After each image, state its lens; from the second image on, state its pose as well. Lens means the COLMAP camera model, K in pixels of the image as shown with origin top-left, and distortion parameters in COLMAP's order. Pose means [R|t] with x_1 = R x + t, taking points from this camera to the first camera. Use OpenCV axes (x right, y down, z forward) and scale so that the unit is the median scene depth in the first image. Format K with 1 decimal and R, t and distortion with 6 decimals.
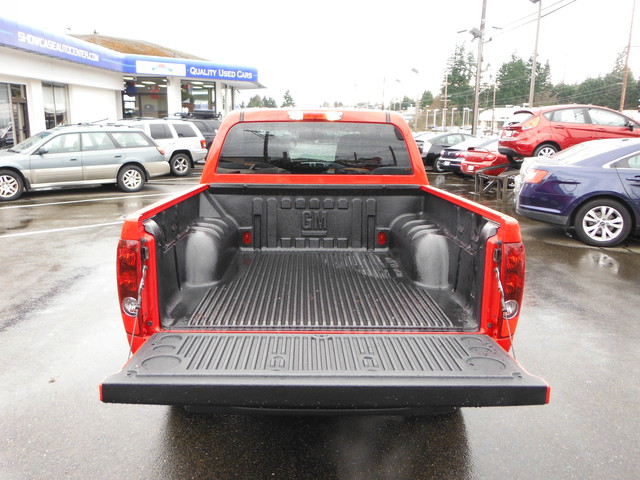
lens RADIAL K [[533.7, 0, 316.8], [0, 533.7, 238.1], [0, 0, 1]] dist [-0.007019, 0.005322]
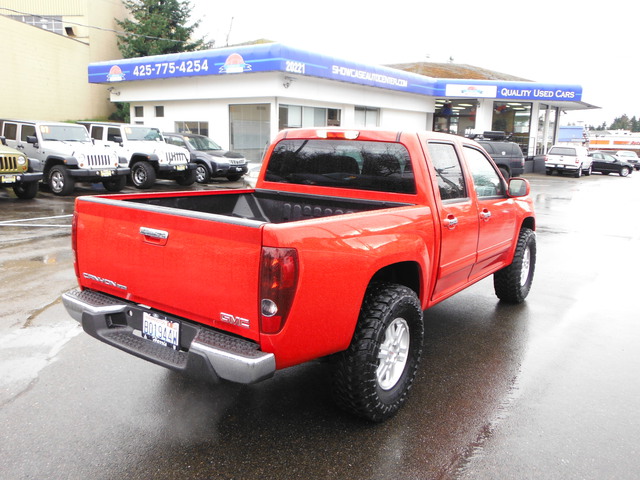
lens RADIAL K [[533.7, 0, 315.1], [0, 533.7, 241.5], [0, 0, 1]] dist [-0.007019, 0.005322]
pose [[0.808456, 0.124089, -0.575326, 0.172699], [-0.142644, 0.989689, 0.013015, -0.004830], [0.571009, 0.071545, 0.817821, 0.023629]]
